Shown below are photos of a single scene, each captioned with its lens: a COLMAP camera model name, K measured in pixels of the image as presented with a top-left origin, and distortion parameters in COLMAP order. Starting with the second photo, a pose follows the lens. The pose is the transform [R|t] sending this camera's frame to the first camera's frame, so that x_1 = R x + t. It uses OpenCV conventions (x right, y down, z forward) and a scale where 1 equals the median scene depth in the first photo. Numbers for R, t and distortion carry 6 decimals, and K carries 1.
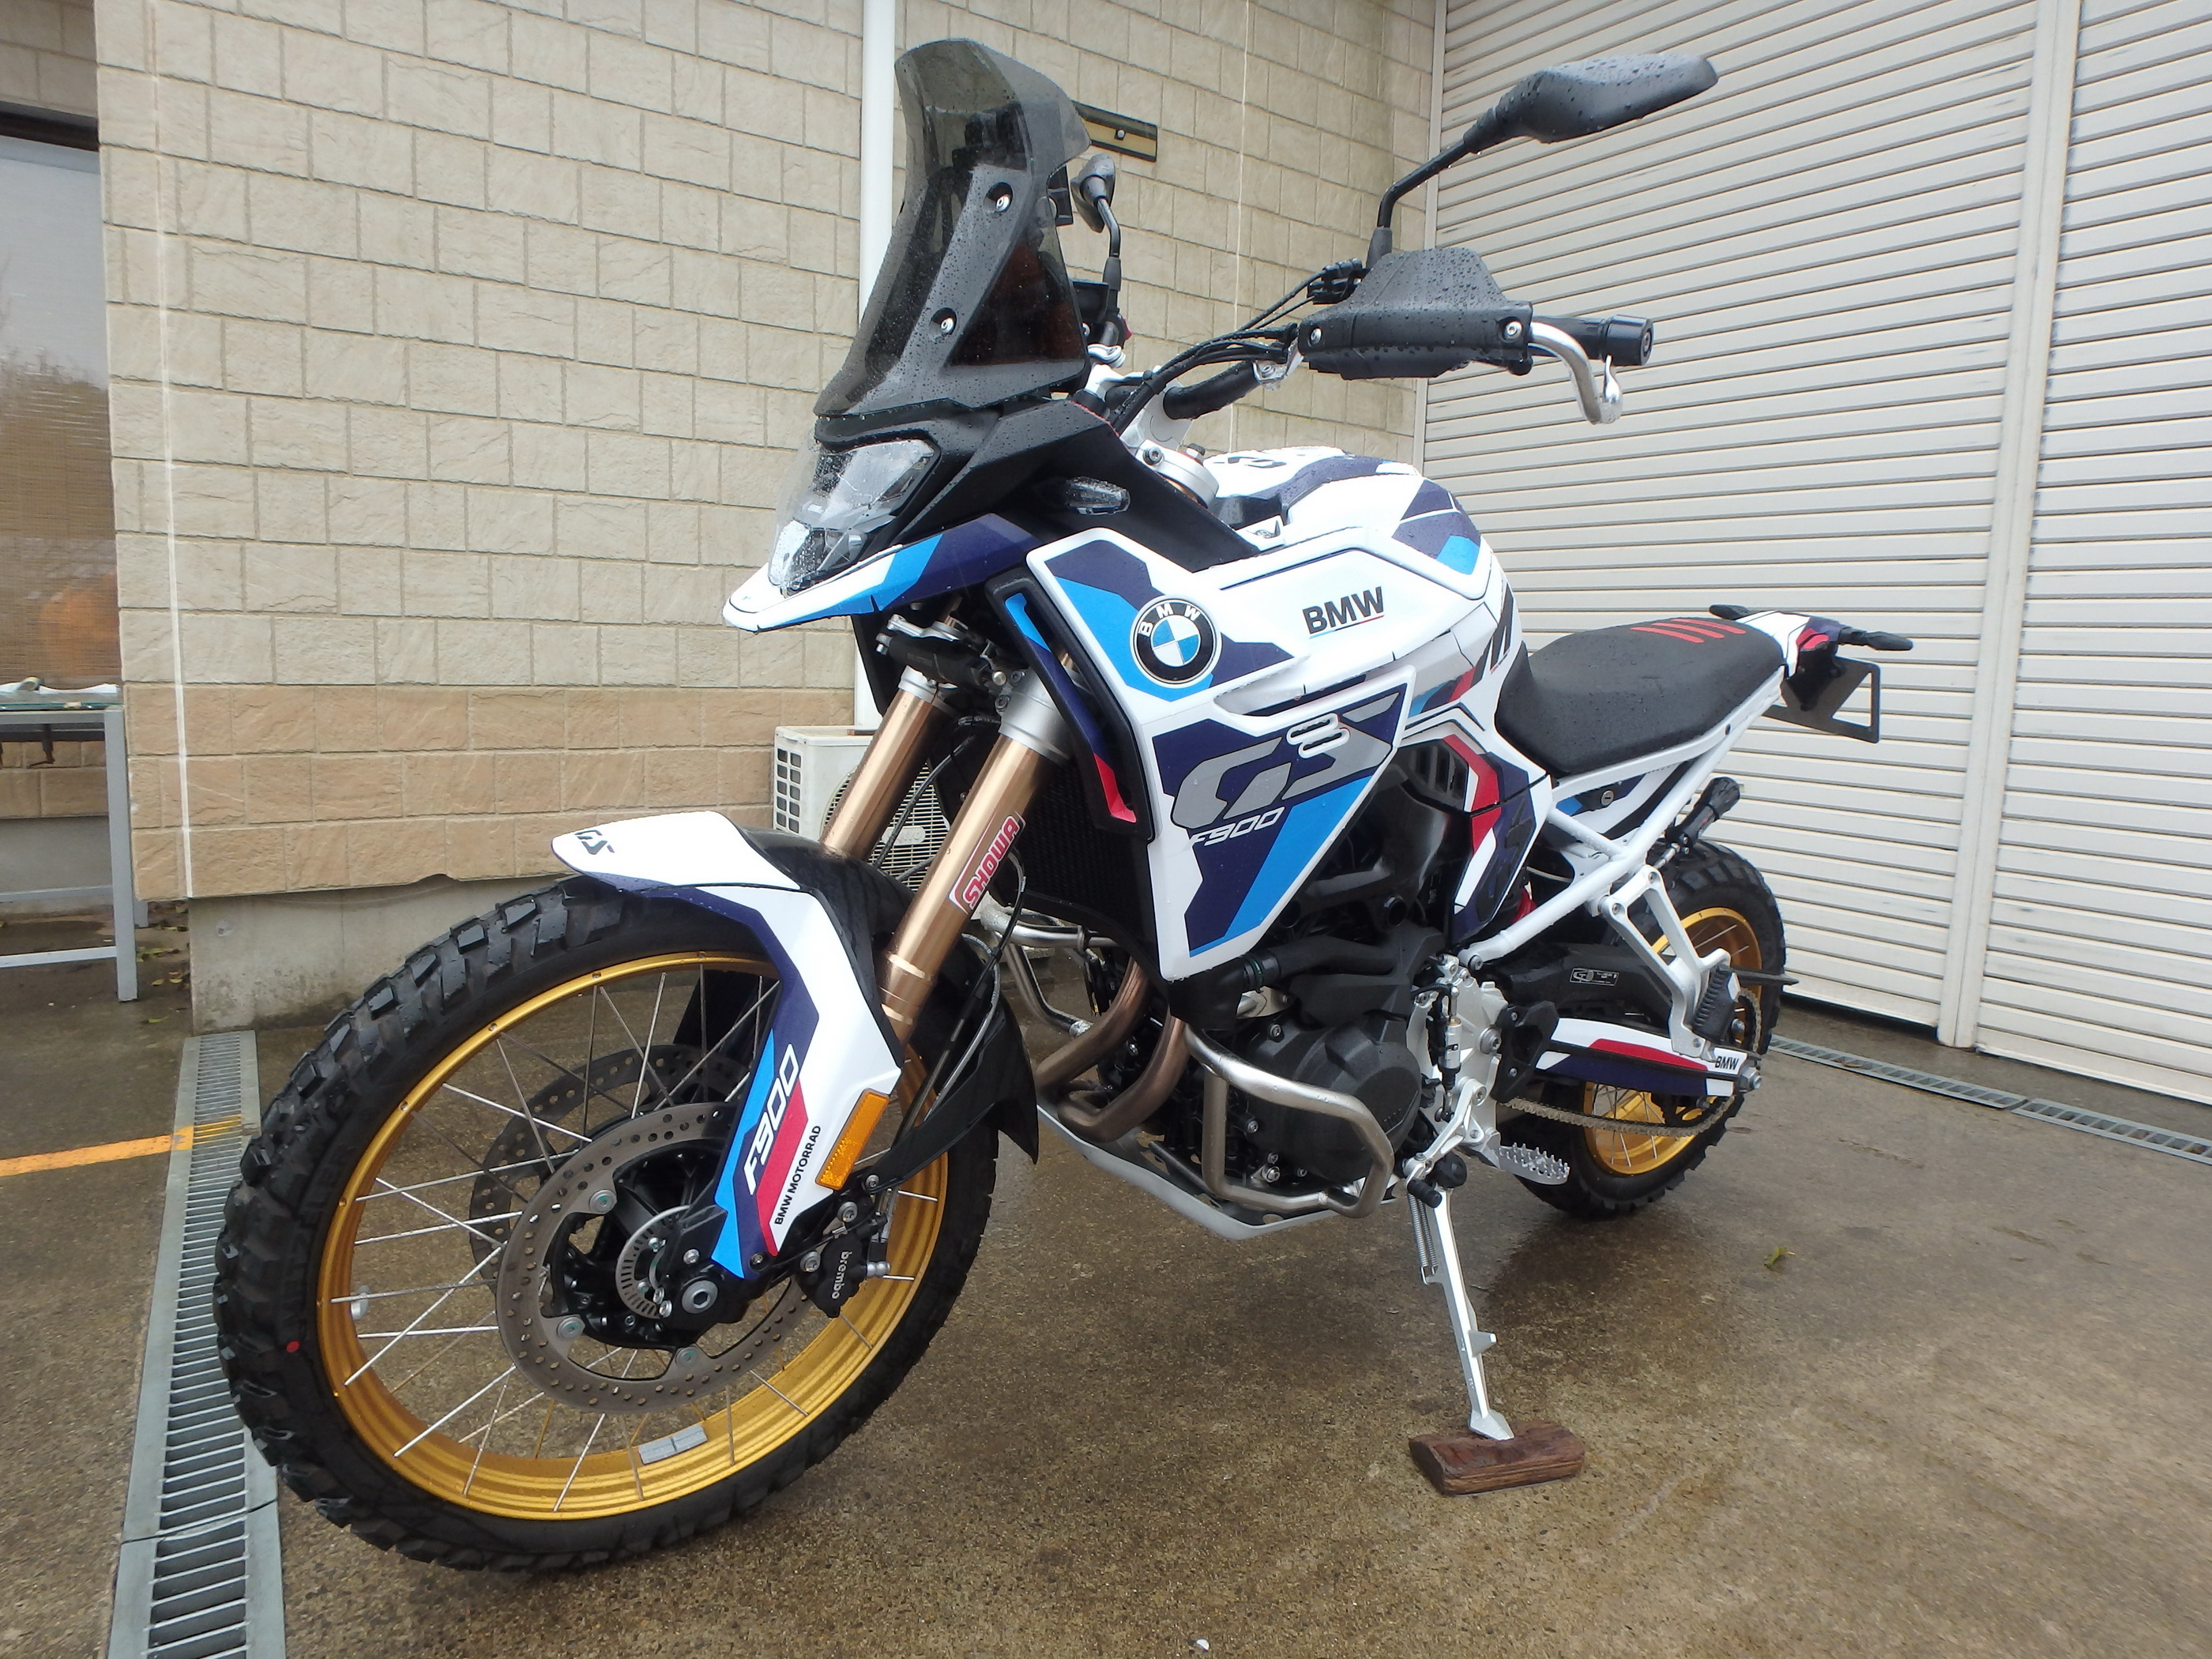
lens RADIAL K [[1370.8, 0, 1131.7], [0, 1370.8, 813.9], [0, 0, 1]] dist [-0.043517, 0.012081]
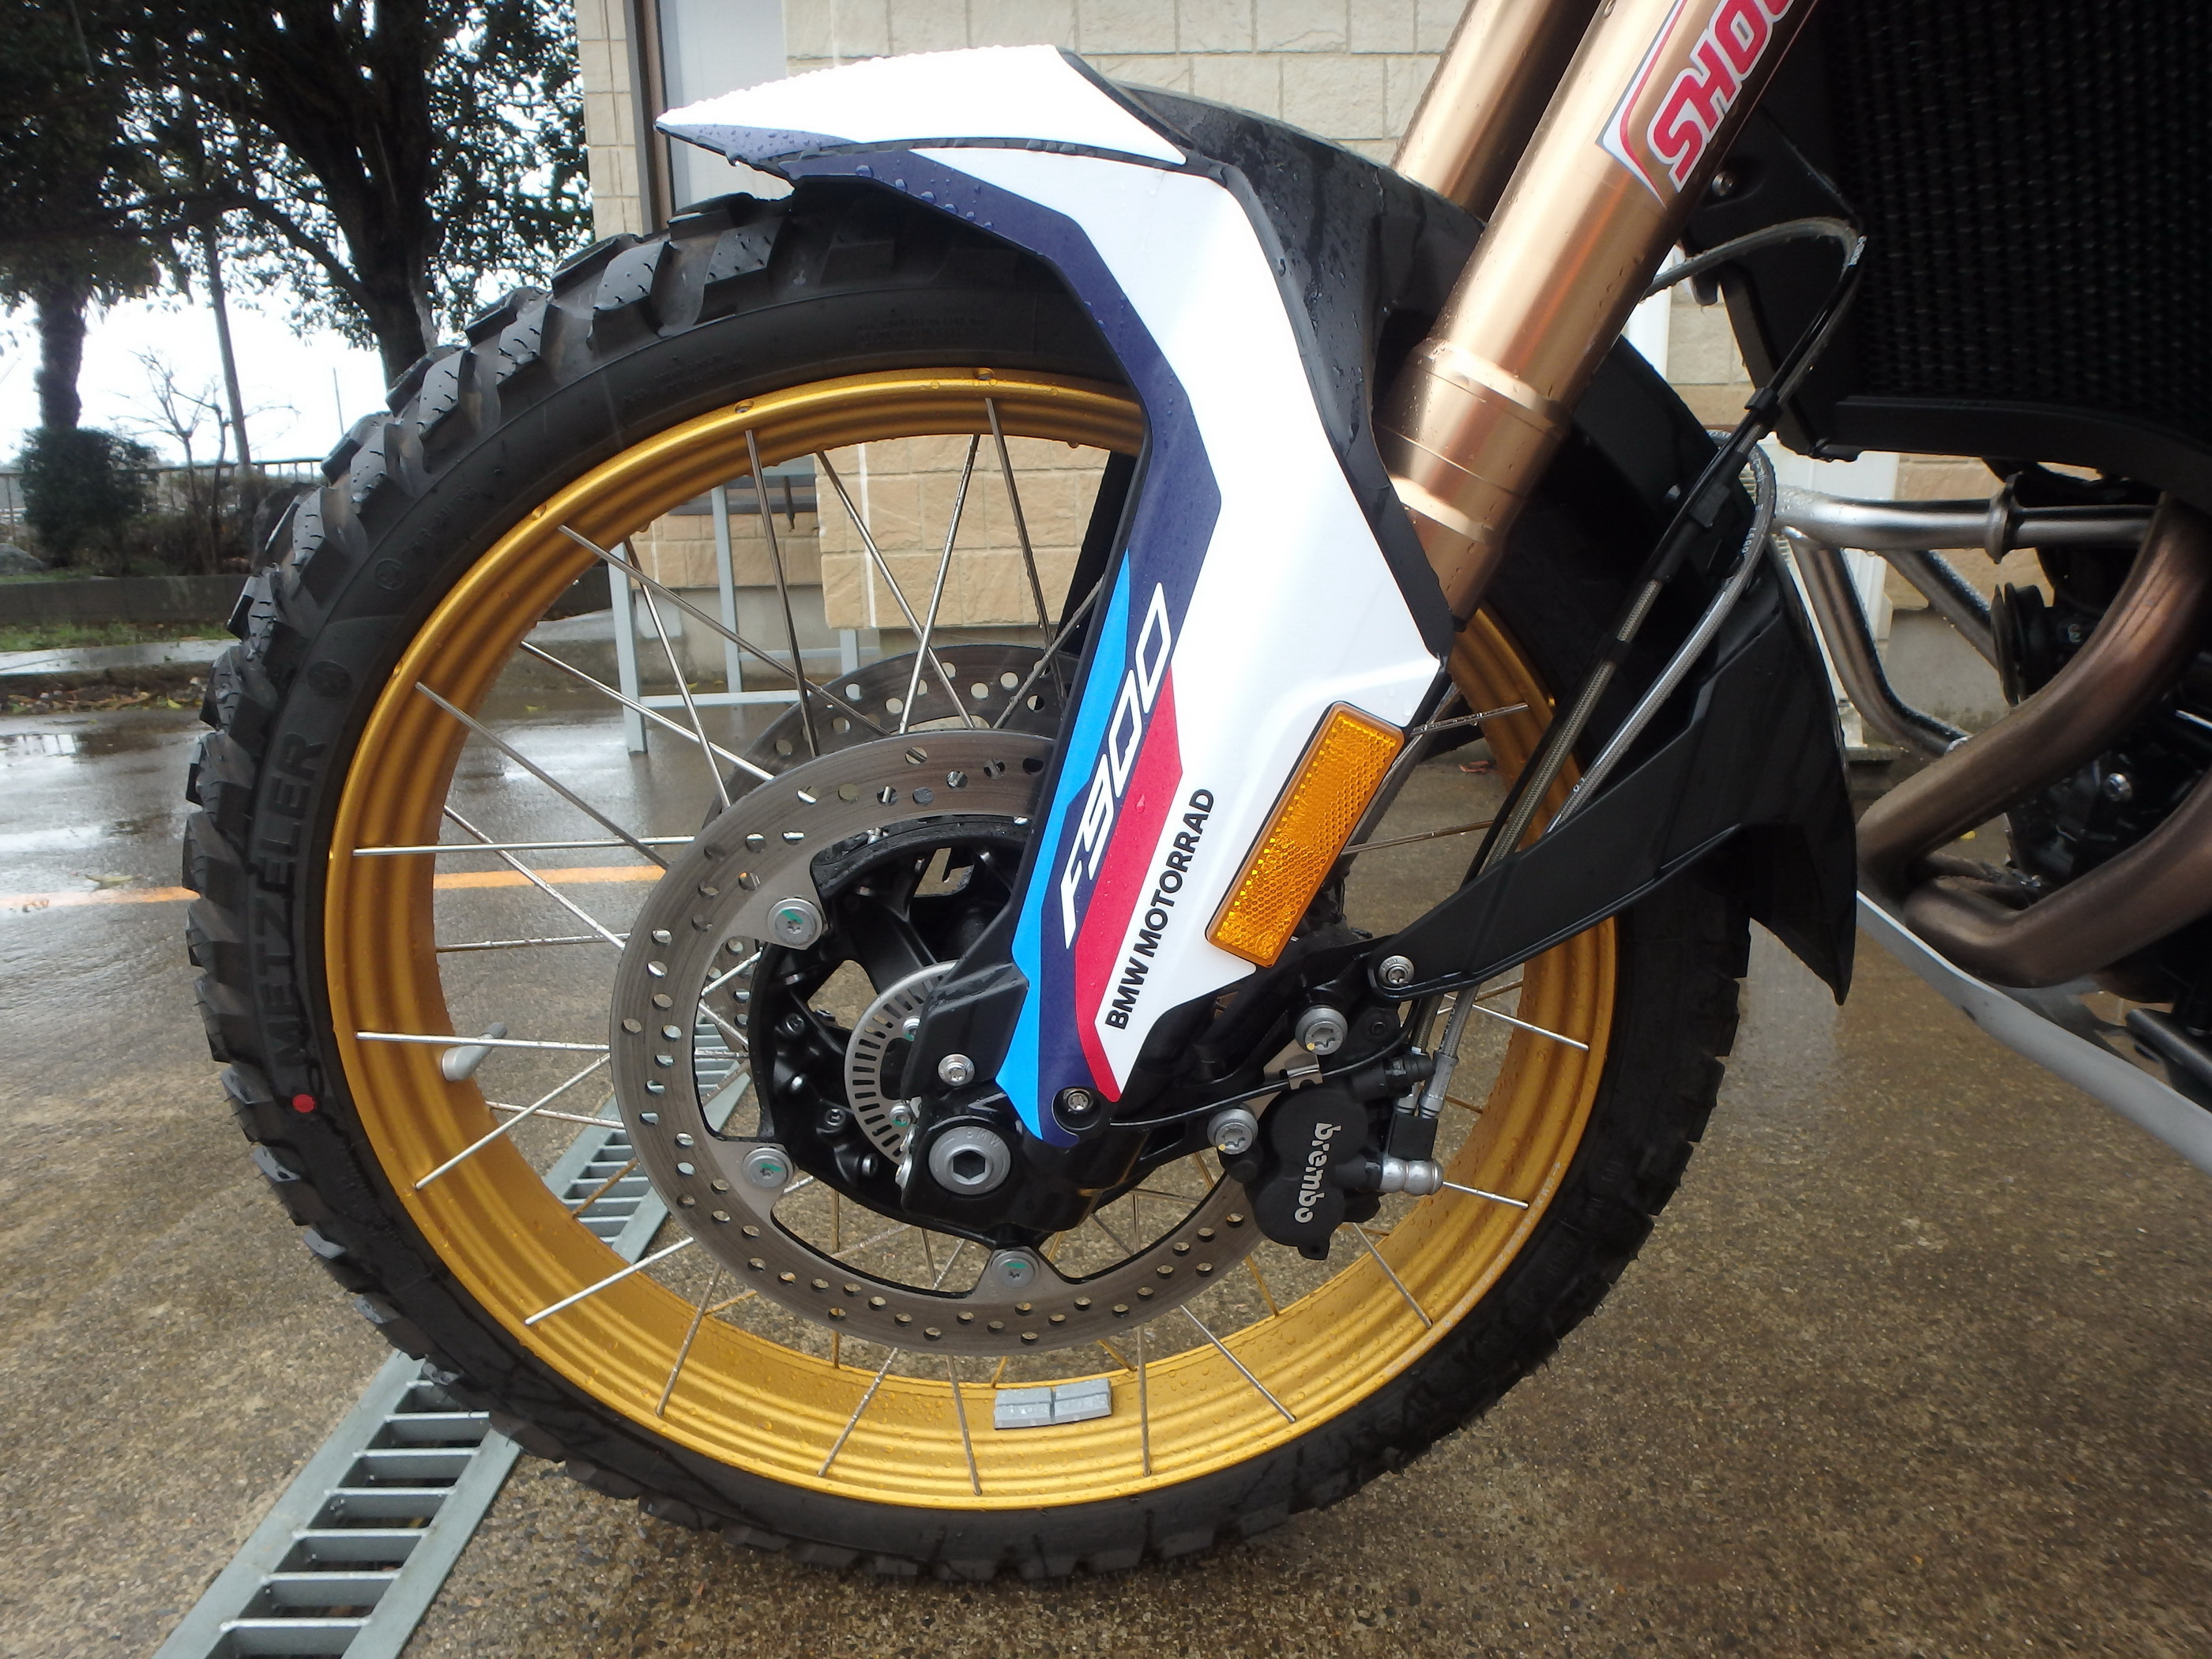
lens RADIAL K [[1377.0, 0, 1115.0], [0, 1377.0, 829.0], [0, 0, 1]] dist [-0.019760, -0.002883]
pose [[0.837703, 0.078587, -0.540443, -0.031432], [-0.014219, 0.992395, 0.122266, 0.143159], [0.545942, -0.094739, 0.832450, 0.493824]]
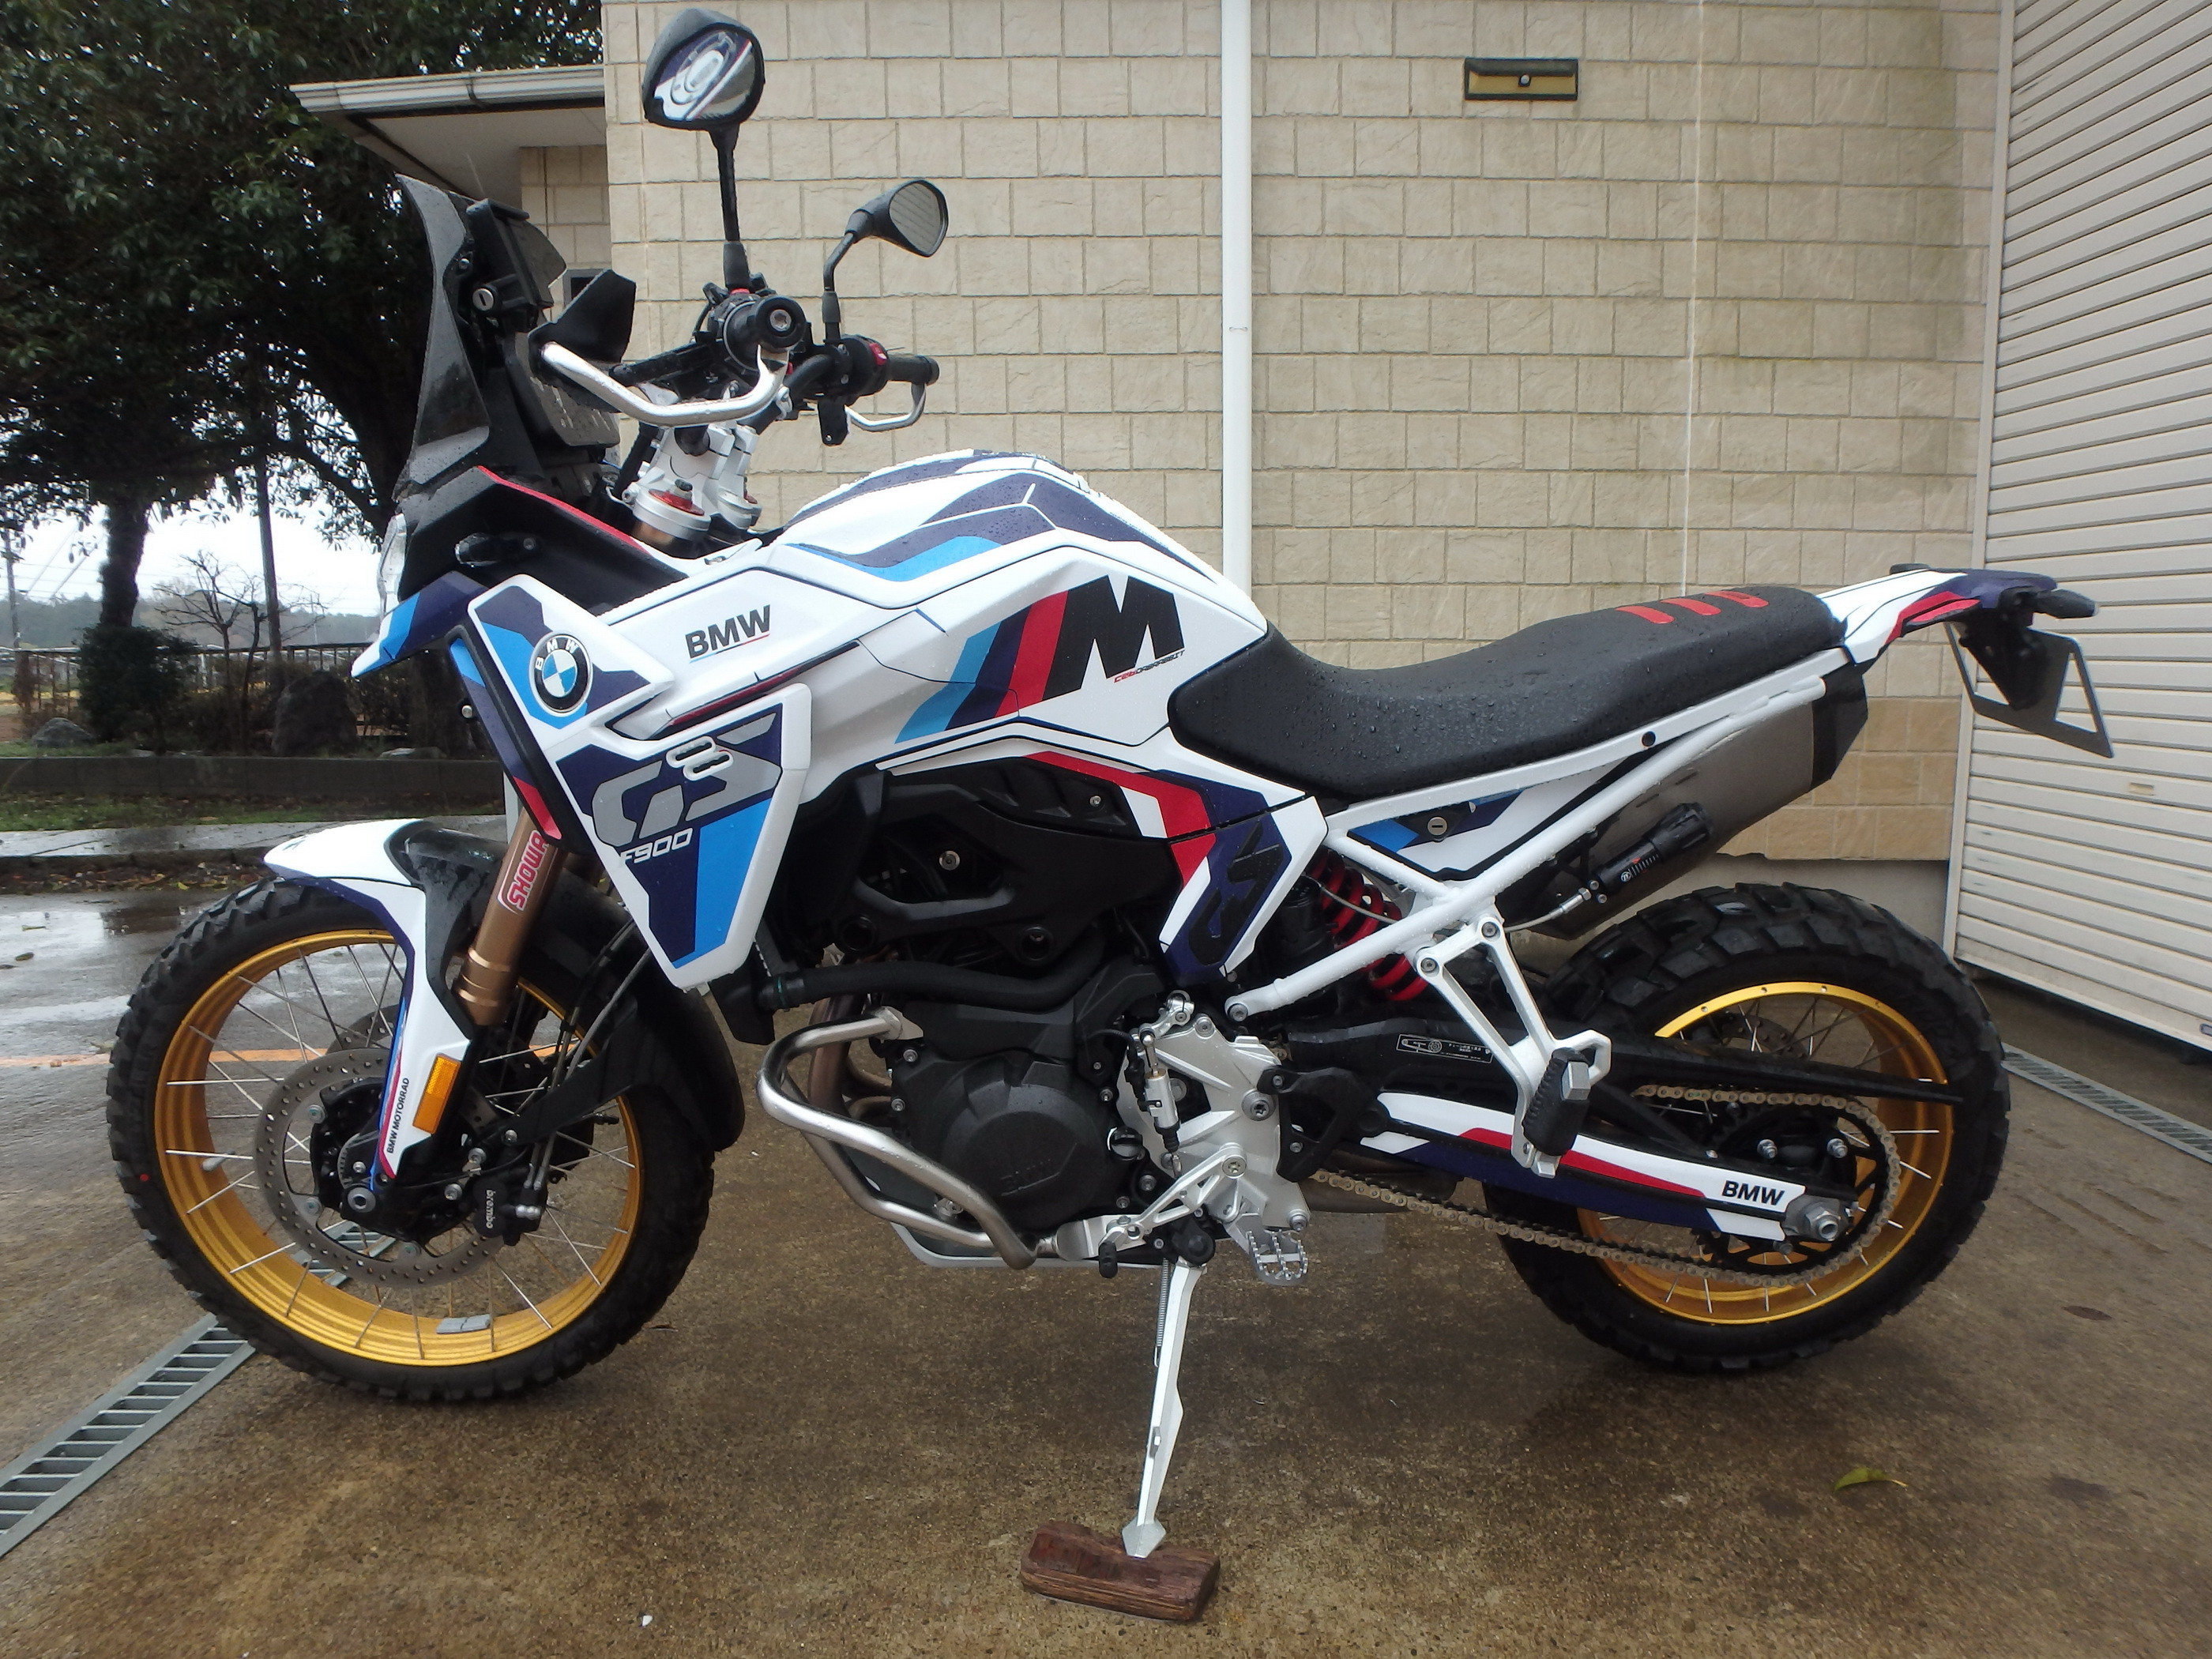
lens RADIAL K [[1378.7, 0, 1133.0], [0, 1378.7, 817.8], [0, 0, 1]] dist [-0.049119, 0.013377]
pose [[0.835583, 0.026993, -0.548701, 0.724177], [-0.025465, 0.999622, 0.010396, -0.024593], [0.548774, 0.005286, 0.835954, 0.251675]]
